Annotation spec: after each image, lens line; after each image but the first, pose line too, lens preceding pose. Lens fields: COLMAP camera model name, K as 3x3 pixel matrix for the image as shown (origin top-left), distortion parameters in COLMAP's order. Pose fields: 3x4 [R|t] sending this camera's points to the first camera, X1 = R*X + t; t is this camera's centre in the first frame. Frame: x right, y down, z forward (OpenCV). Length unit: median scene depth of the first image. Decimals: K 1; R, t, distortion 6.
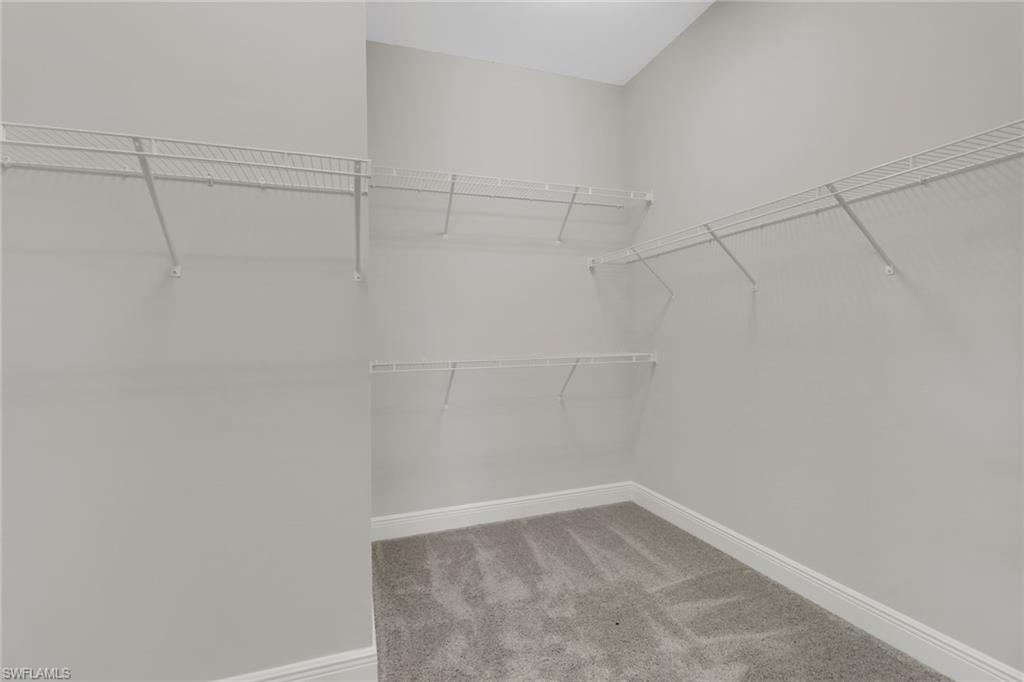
lens RADIAL K [[473.9, 0, 512.7], [0, 473.9, 340.0], [0, 0, 1]] dist [0.020648, -0.004888]
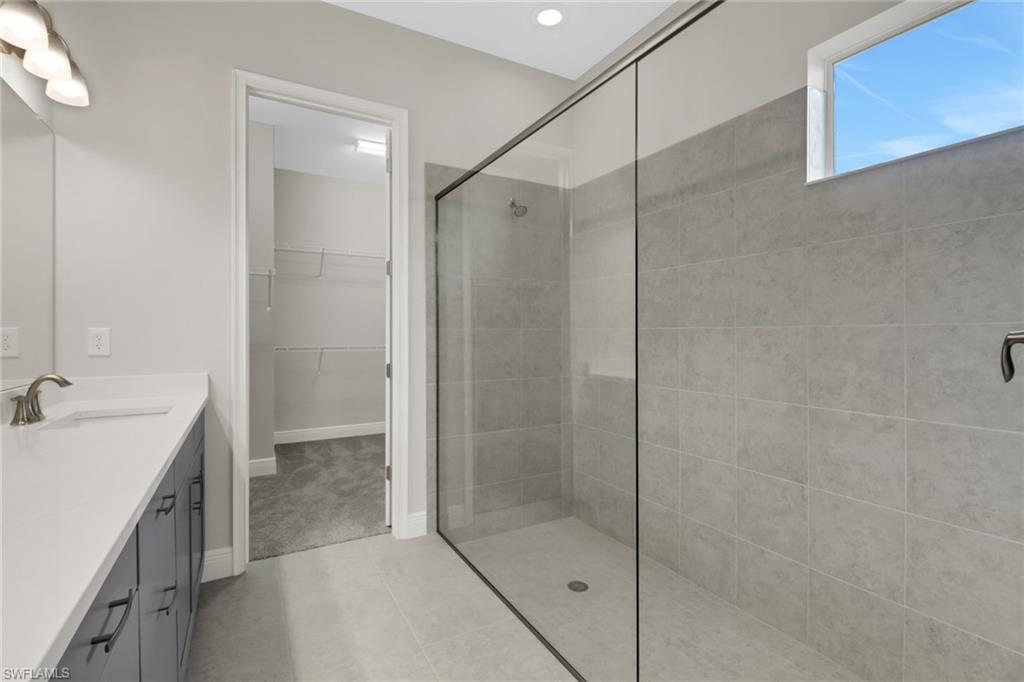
lens RADIAL K [[473.9, 0, 506.8], [0, 473.9, 334.5], [0, 0, 1]] dist [0.020648, -0.004888]
pose [[0.987143, 0.008314, 0.159623, 0.301161], [-0.007300, 0.999949, -0.006937, 0.003269], [-0.159672, 0.005683, 0.987154, -0.990802]]
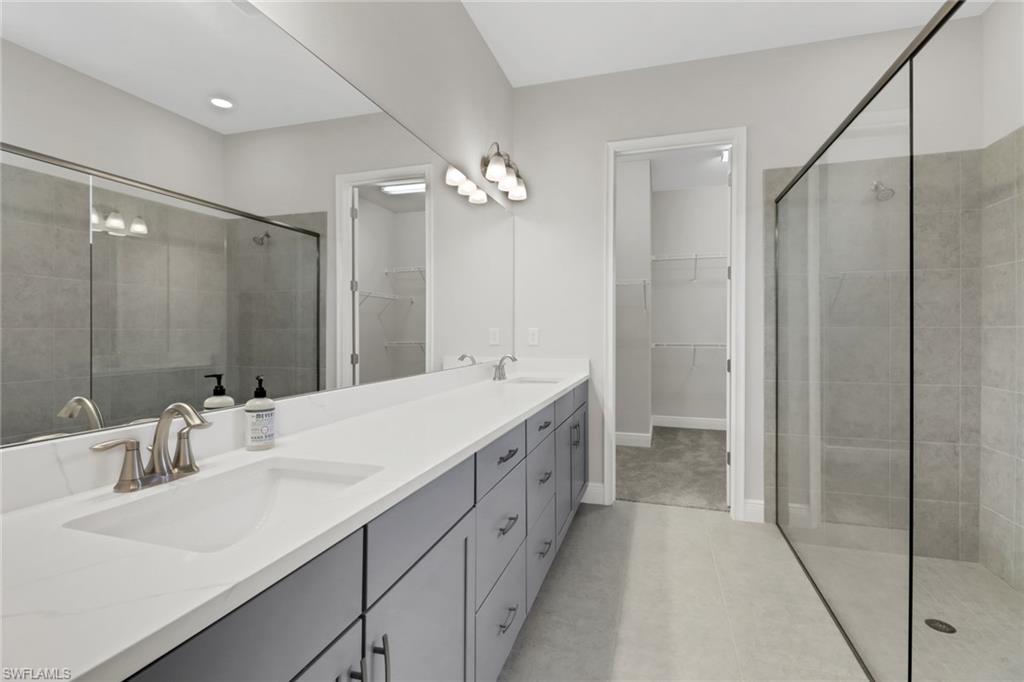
lens RADIAL K [[473.9, 0, 506.2], [0, 473.9, 336.2], [0, 0, 1]] dist [0.020648, -0.004888]
pose [[0.795754, 0.015365, -0.605426, 0.487862], [-0.012170, 0.999882, 0.009380, 0.001115], [0.605498, -0.000095, 0.795847, -1.172413]]
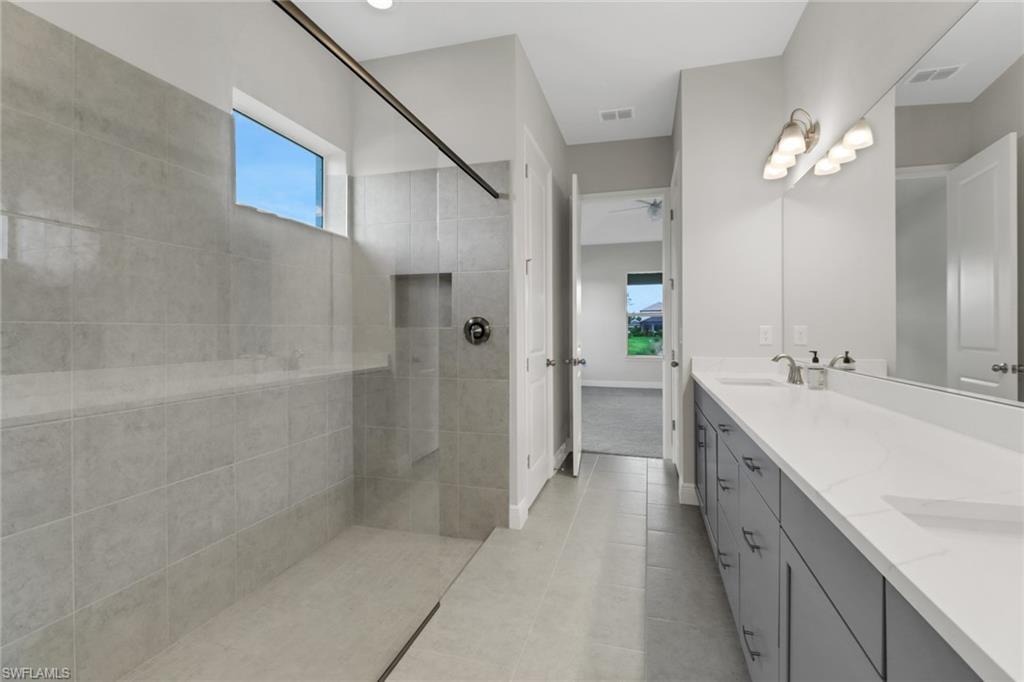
lens RADIAL K [[473.9, 0, 513.2], [0, 473.9, 328.3], [0, 0, 1]] dist [0.020648, -0.004888]
pose [[-0.808445, 0.014267, 0.588399, -1.065848], [0.014360, 0.999887, -0.004514, -0.014304], [-0.588396, 0.004800, -0.808558, 3.417408]]
